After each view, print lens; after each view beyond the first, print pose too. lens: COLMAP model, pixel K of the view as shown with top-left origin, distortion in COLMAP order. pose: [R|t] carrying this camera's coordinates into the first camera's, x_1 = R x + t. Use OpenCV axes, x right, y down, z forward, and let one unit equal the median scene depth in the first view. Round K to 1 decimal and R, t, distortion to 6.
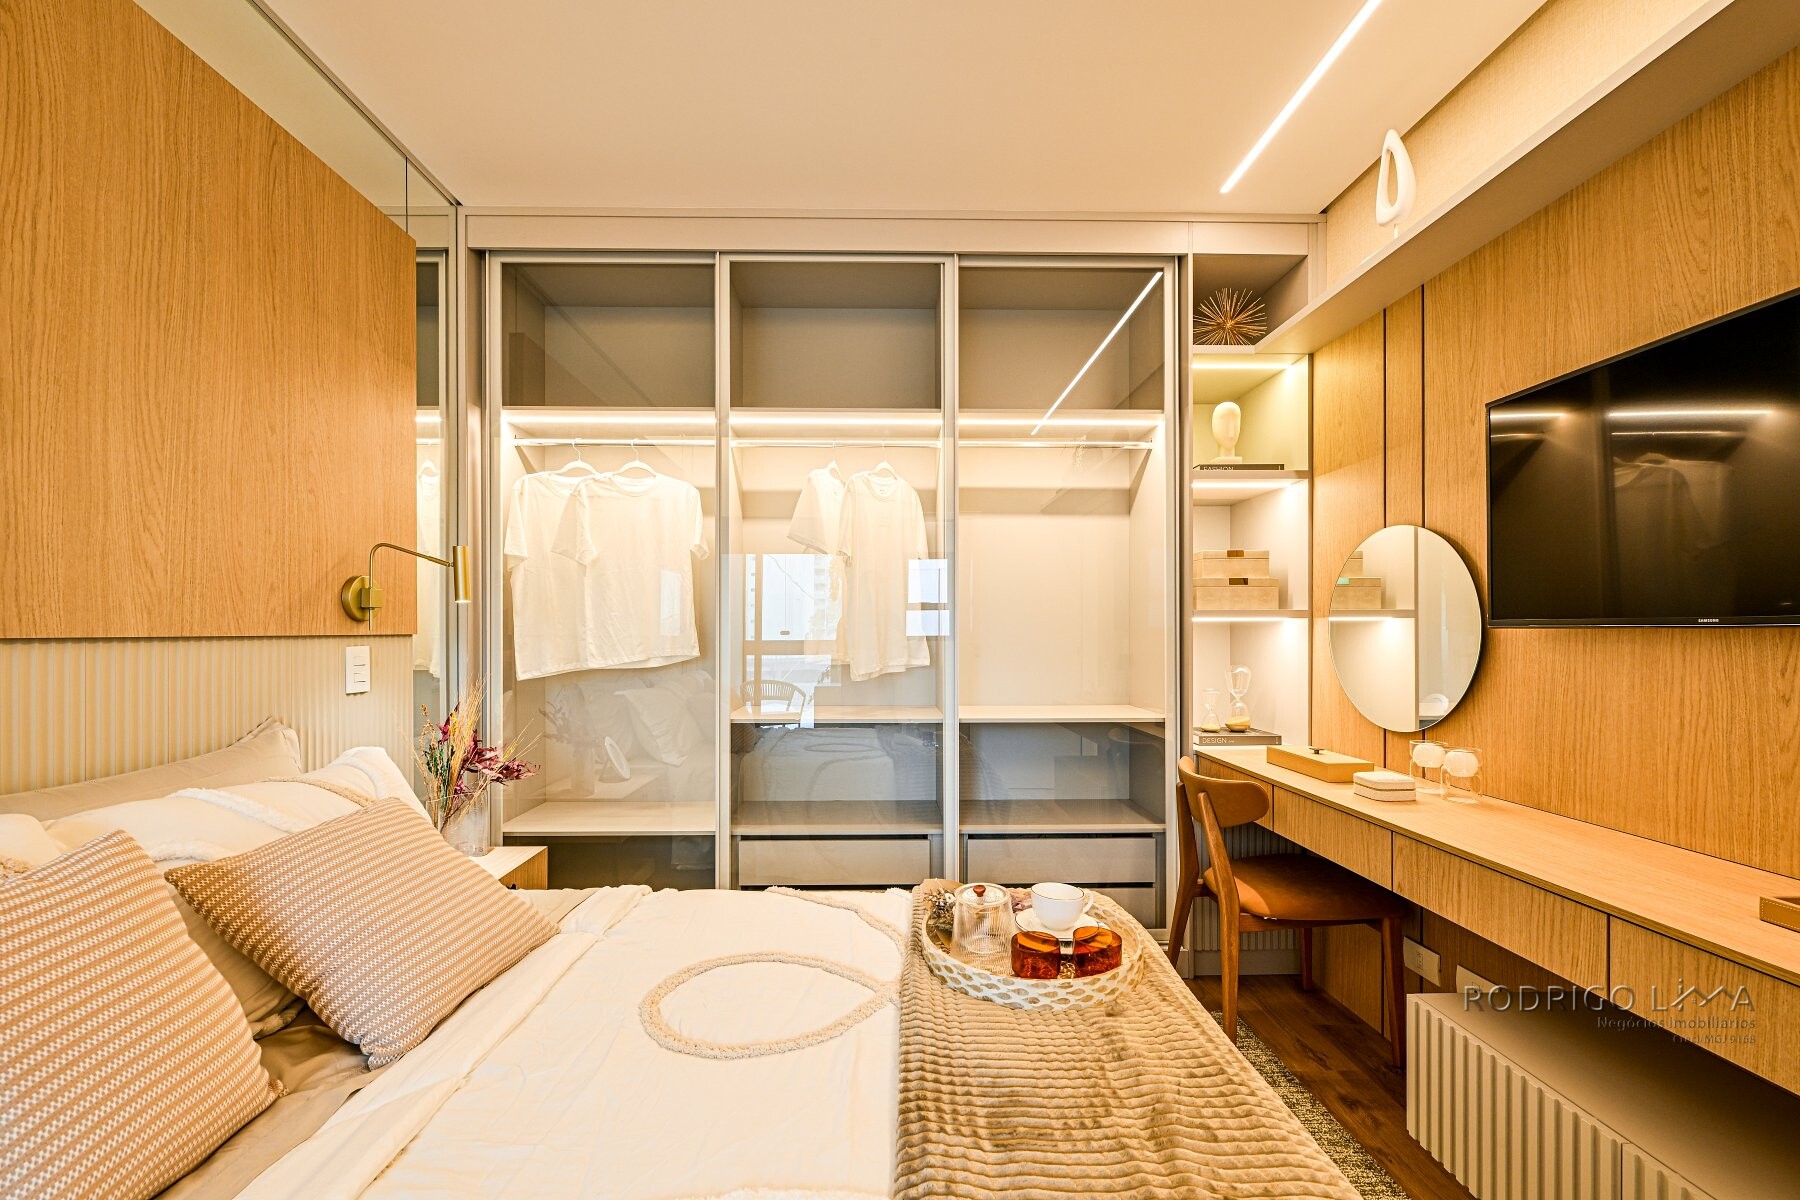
lens RADIAL K [[797.8, 0, 904.1], [0, 797.8, 625.6], [0, 0, 1]] dist [-0.002826, -0.000899]
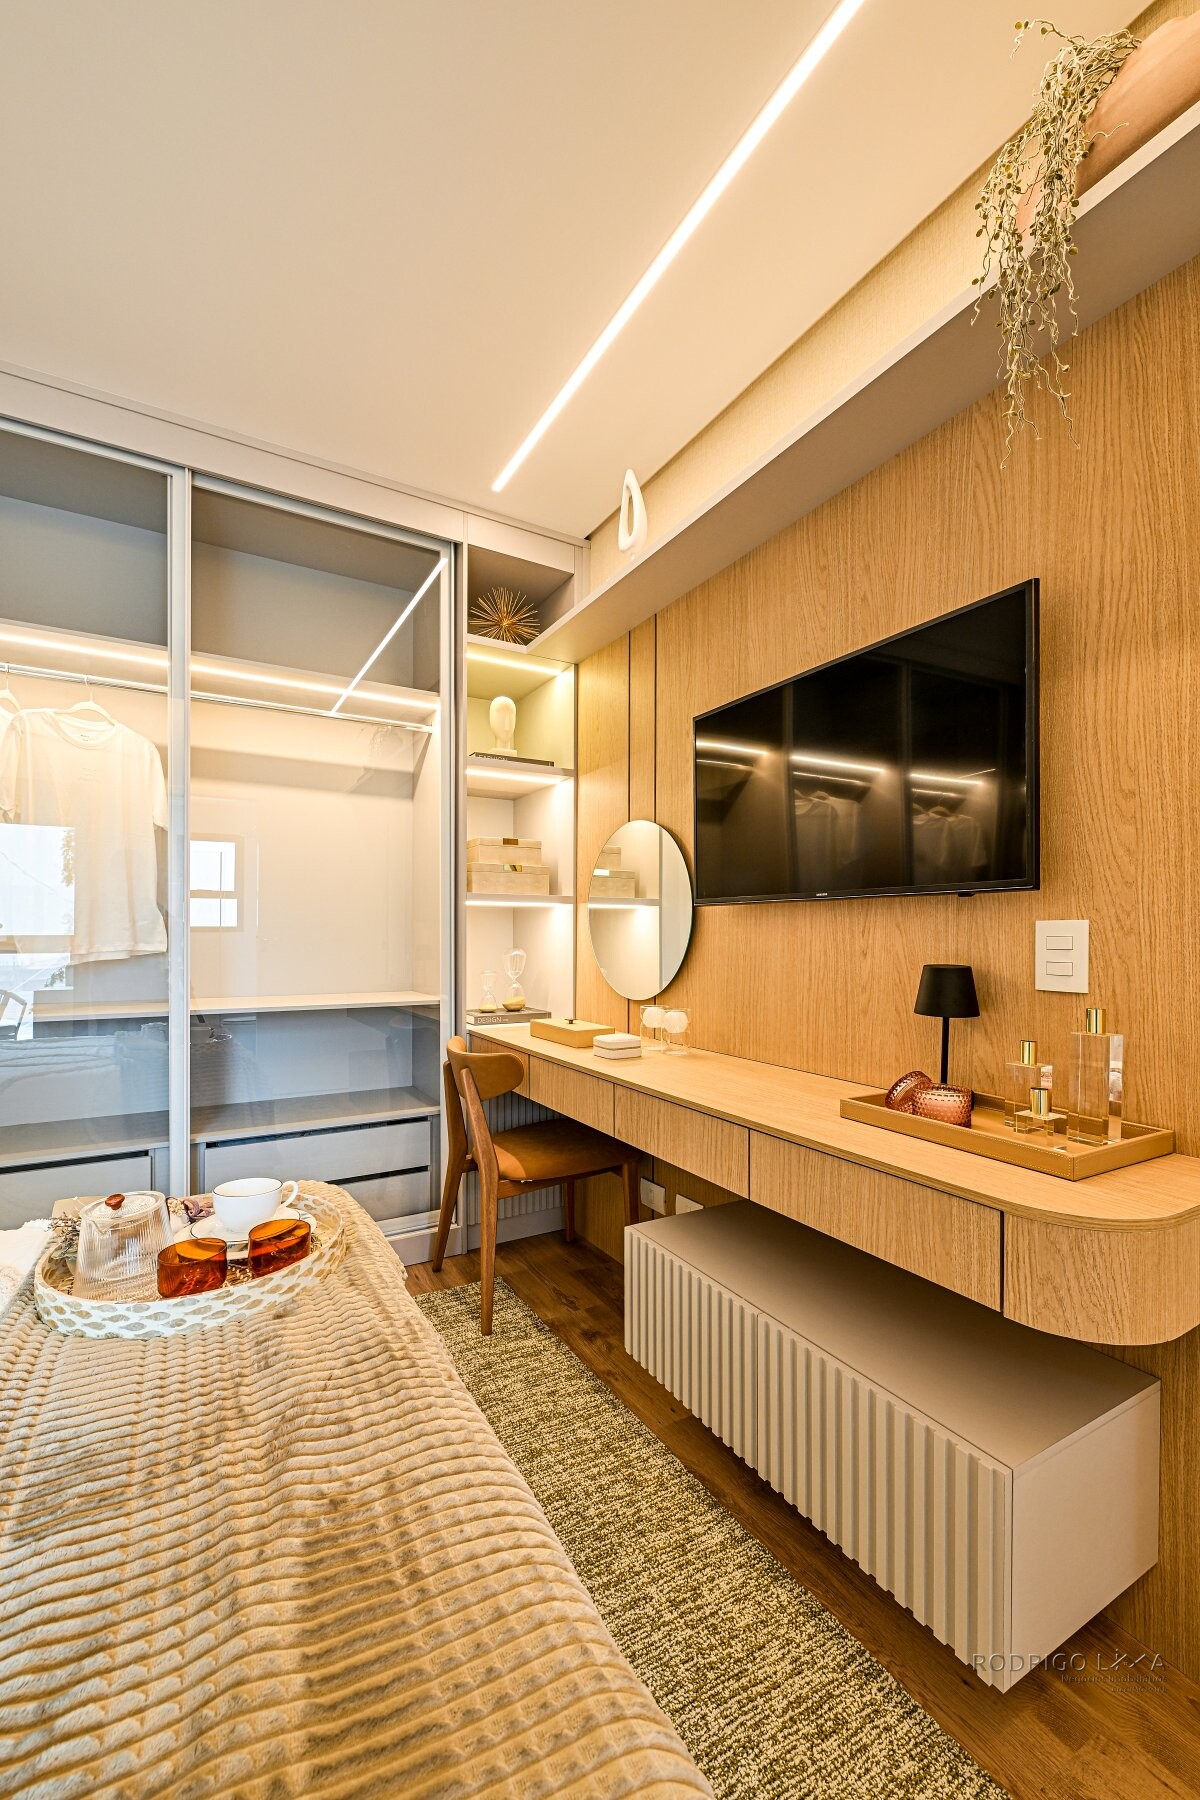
lens RADIAL K [[766.1, 0, 662.9], [0, 766.1, 931.3], [0, 0, 1]] dist [-0.002475, -0.000592]
pose [[0.860694, -0.000990, 0.509122, 0.096125], [-0.000903, 0.999994, 0.003471, 0.031734], [-0.509122, -0.003447, 0.860688, 0.034189]]
